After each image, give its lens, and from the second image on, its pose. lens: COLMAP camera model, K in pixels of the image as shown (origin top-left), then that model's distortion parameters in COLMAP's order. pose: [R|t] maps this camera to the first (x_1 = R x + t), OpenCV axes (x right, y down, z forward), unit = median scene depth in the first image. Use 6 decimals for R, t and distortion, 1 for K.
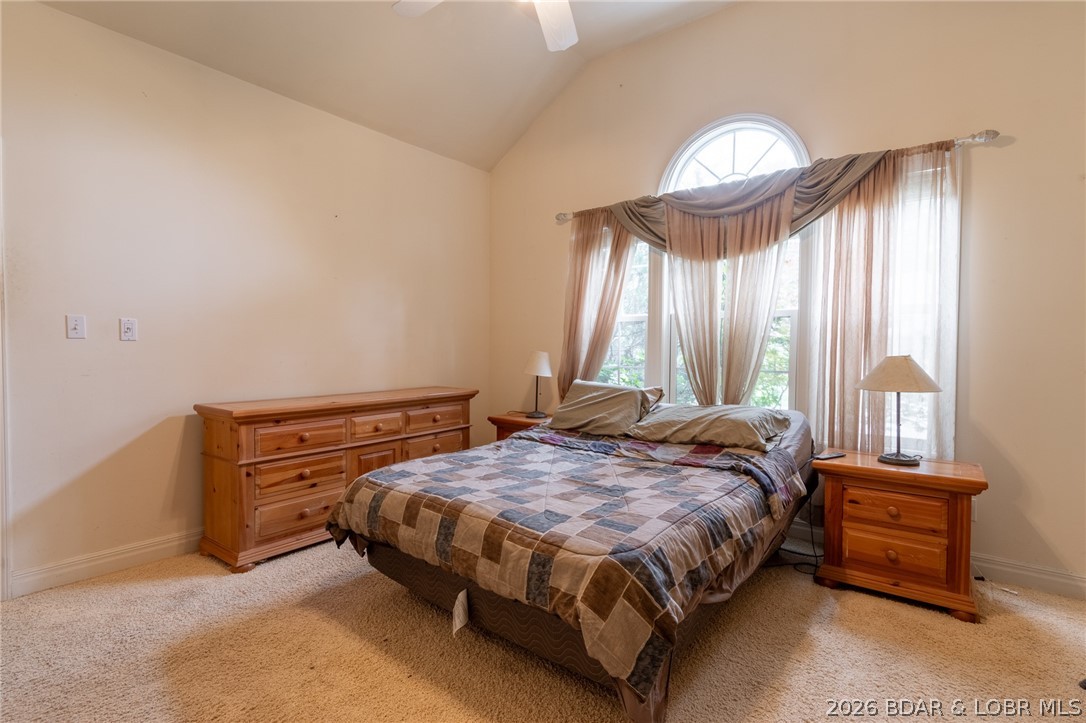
lens RADIAL K [[526.6, 0, 541.1], [0, 526.6, 364.8], [0, 0, 1]] dist [0.005457, -0.002548]
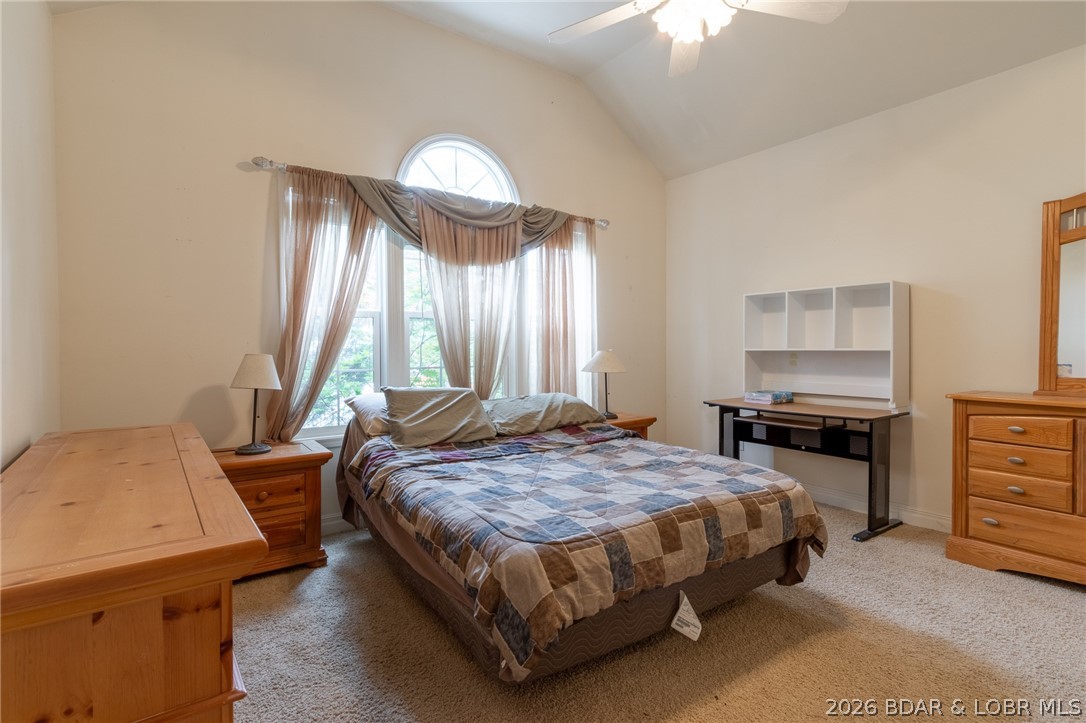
lens RADIAL K [[526.6, 0, 543.0], [0, 526.6, 353.0], [0, 0, 1]] dist [0.005457, -0.002548]
pose [[0.270584, -0.019340, 0.962502, -0.751603], [0.035053, 0.999333, 0.010226, -0.027400], [-0.962058, 0.030972, 0.271082, 0.627189]]
